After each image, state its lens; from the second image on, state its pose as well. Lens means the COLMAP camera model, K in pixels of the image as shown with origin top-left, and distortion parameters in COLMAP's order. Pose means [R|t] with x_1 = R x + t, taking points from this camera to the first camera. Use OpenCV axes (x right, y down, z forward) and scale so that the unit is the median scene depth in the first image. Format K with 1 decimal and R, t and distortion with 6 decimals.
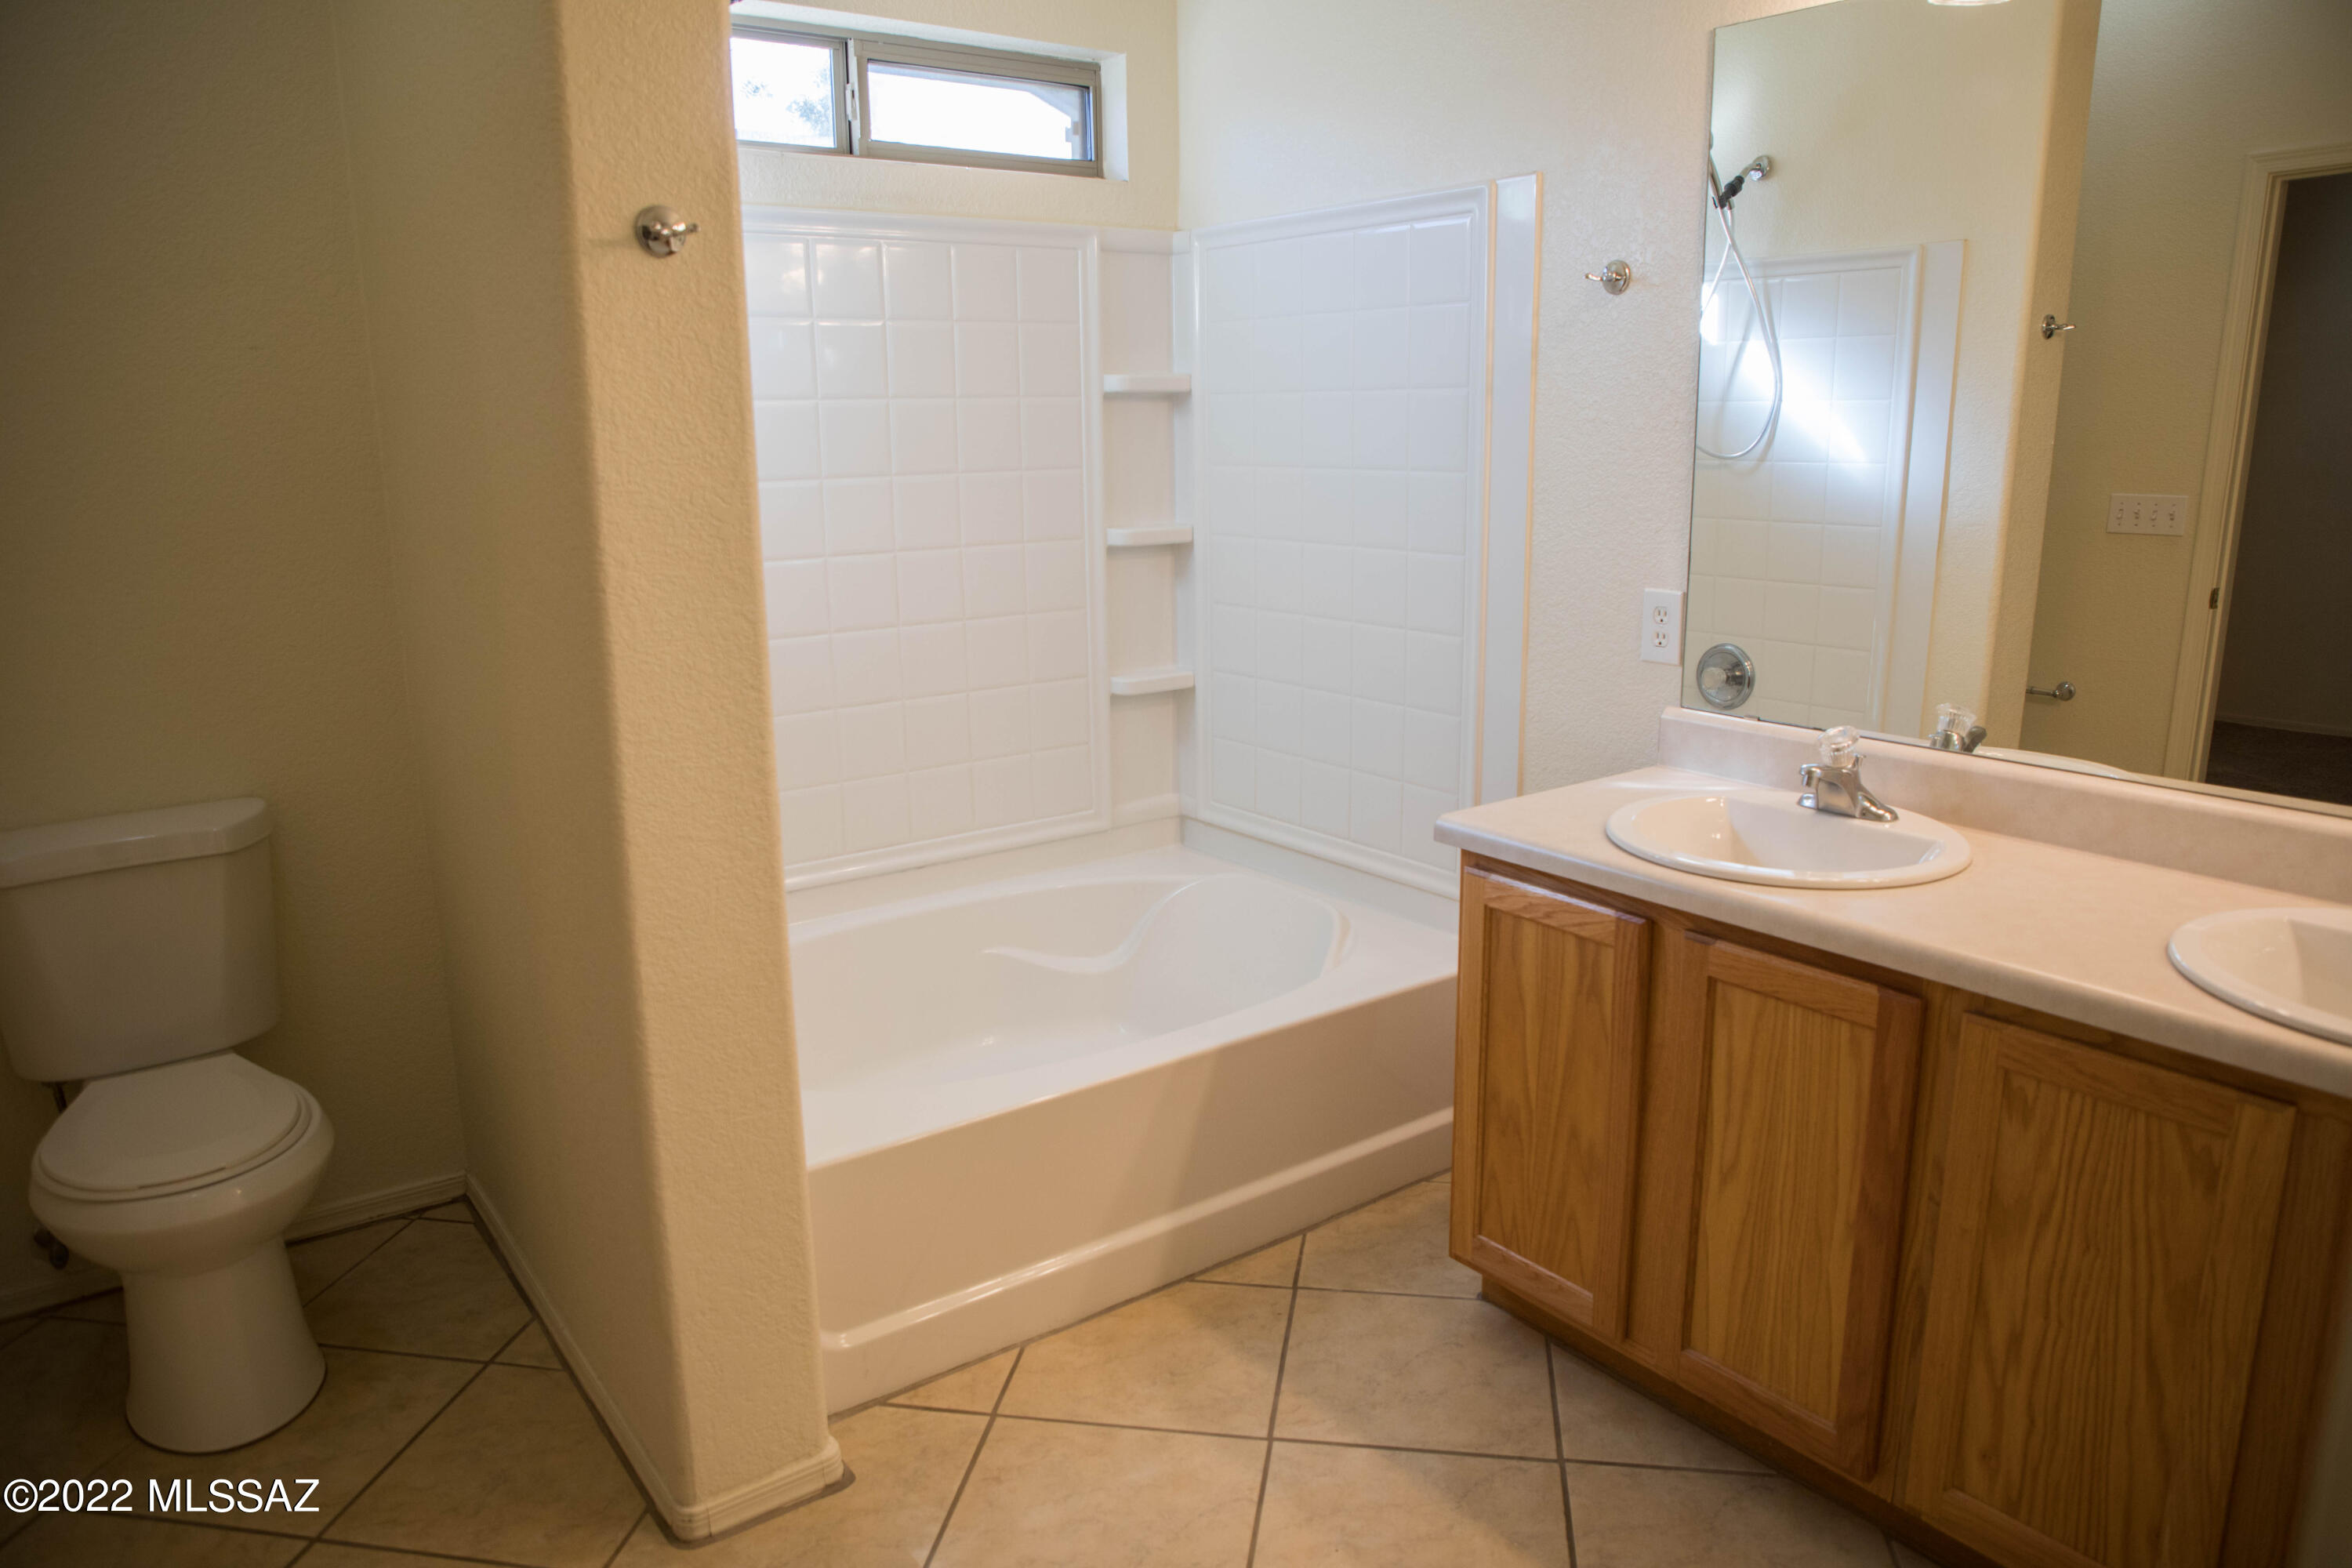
lens RADIAL K [[1592.1, 0, 1190.7], [0, 1592.1, 795.0], [0, 0, 1]] dist [-0.068338, 0.039769]
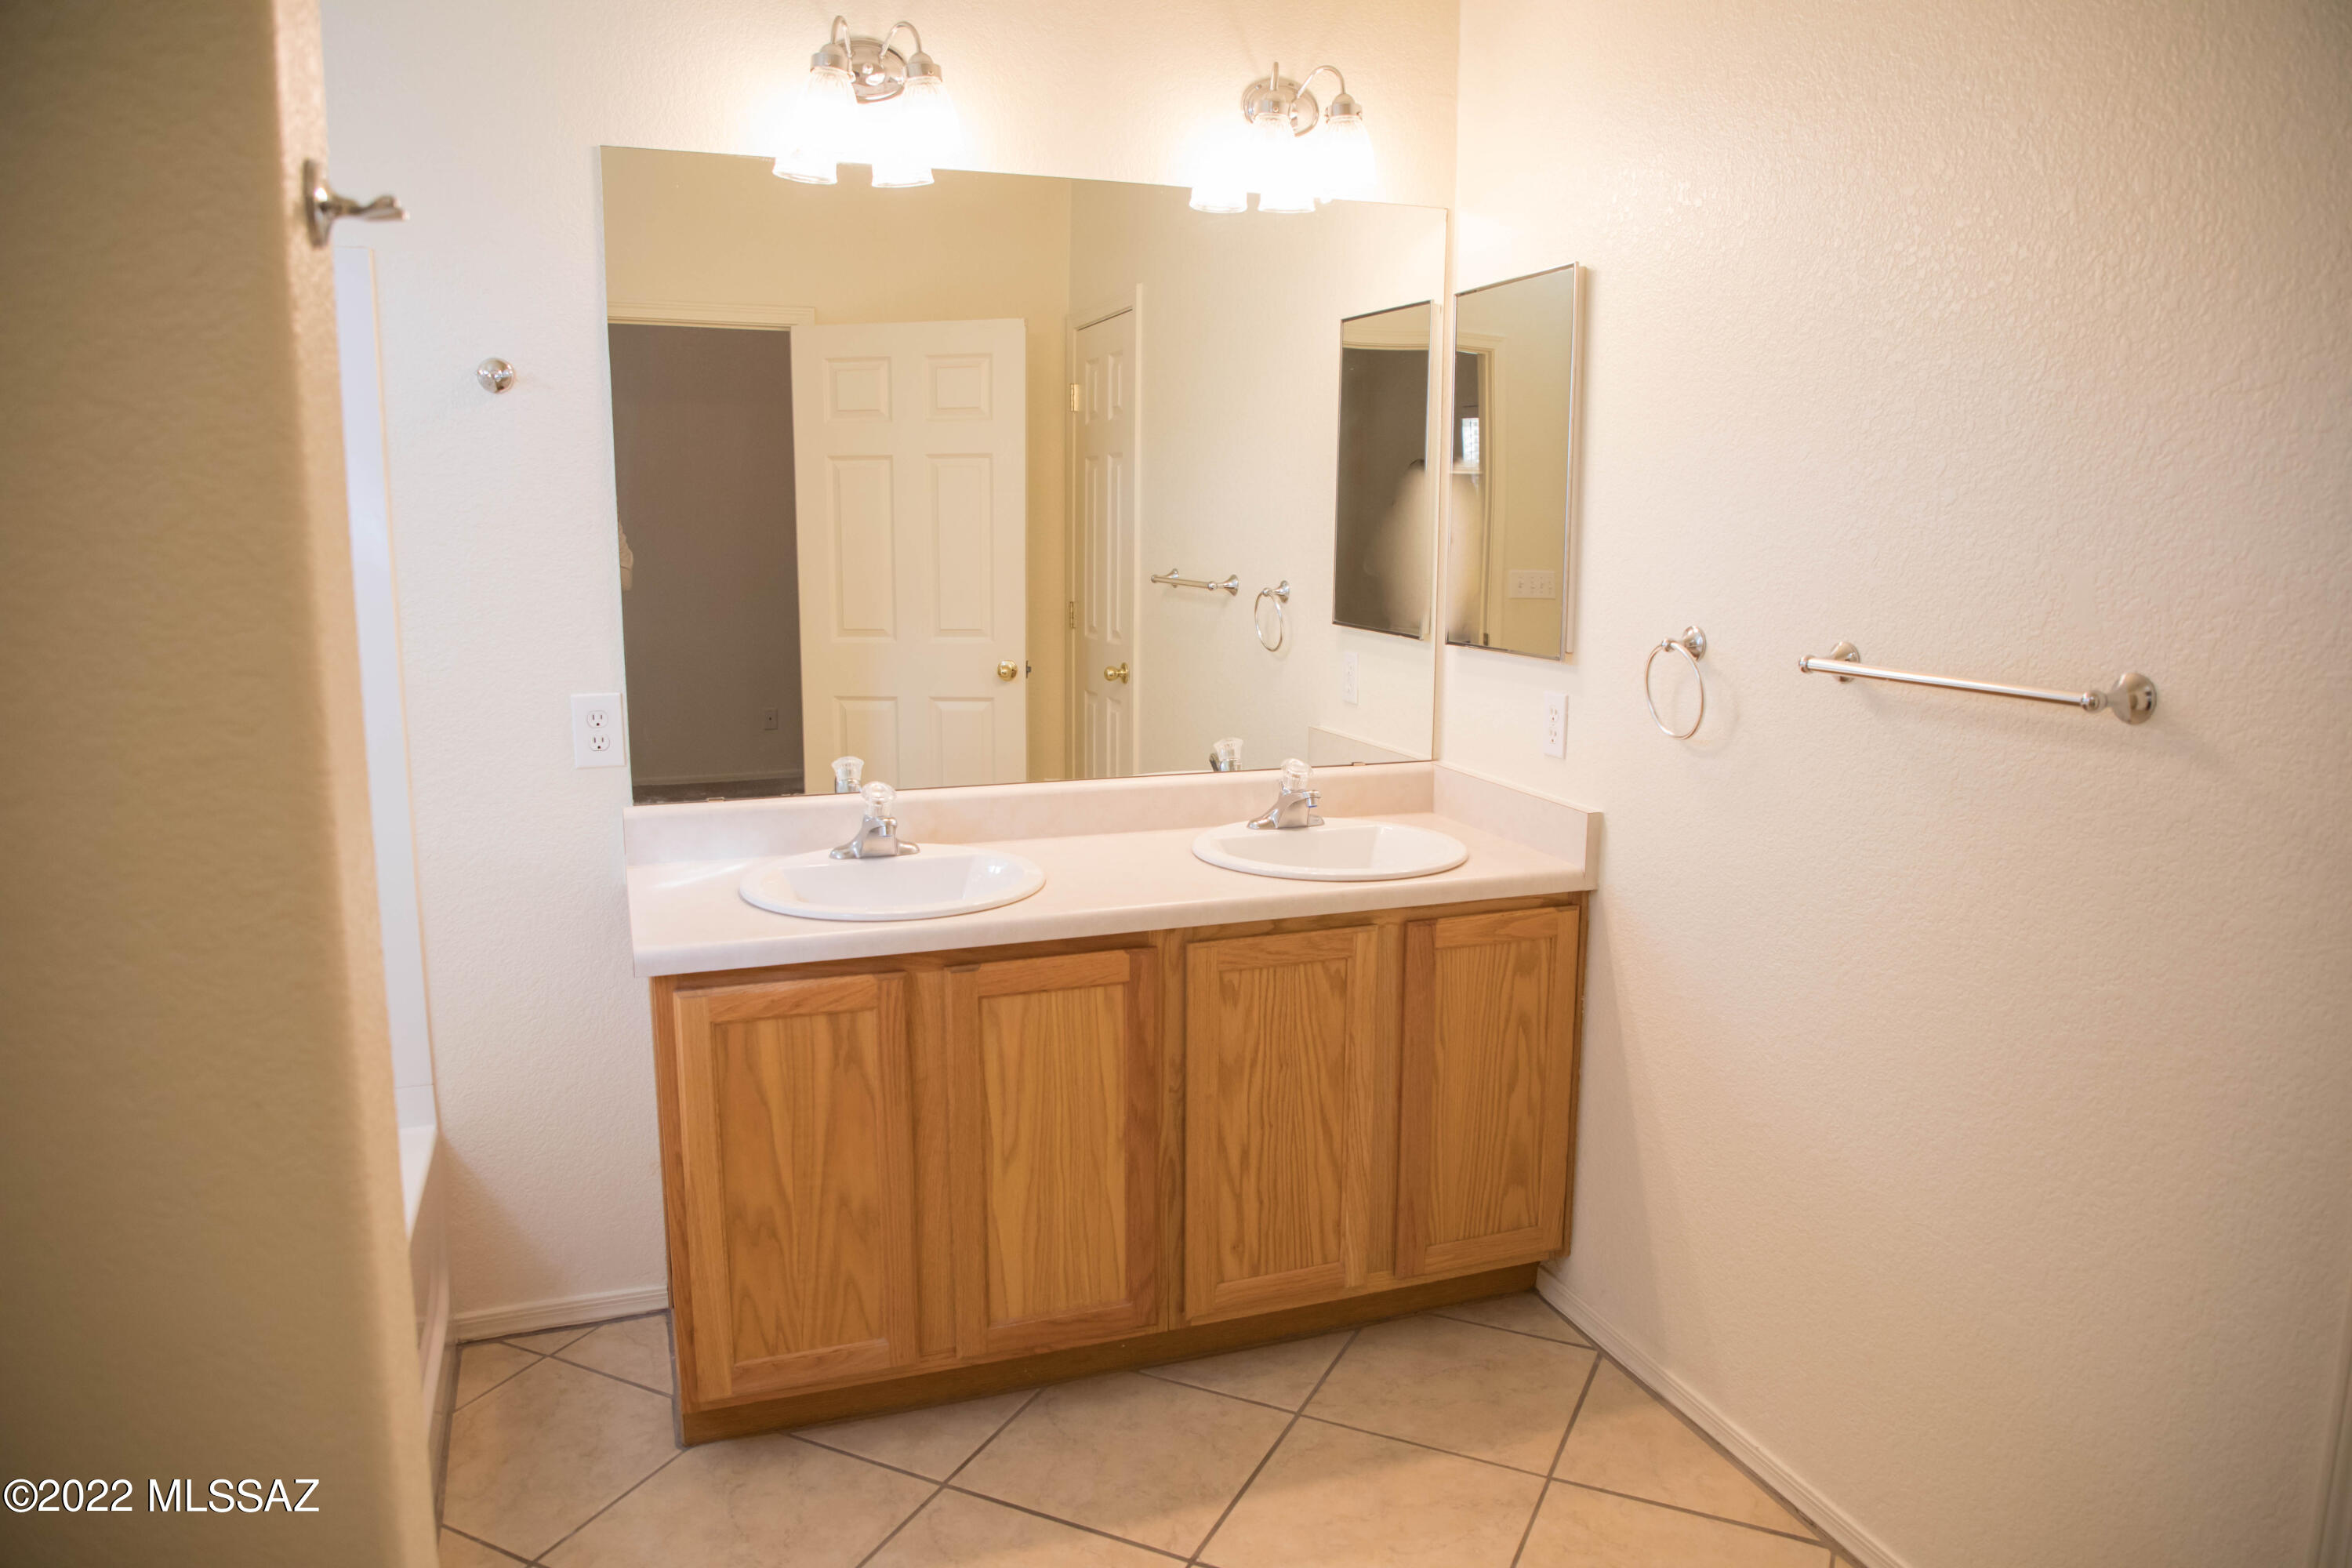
lens RADIAL K [[1592.1, 0, 1190.7], [0, 1592.1, 795.0], [0, 0, 1]] dist [-0.068338, 0.039769]
pose [[0.283071, -0.159032, 0.945822, -0.704931], [0.215542, 0.971480, 0.098837, -0.110887], [-0.934566, 0.175886, 0.309275, 0.460460]]
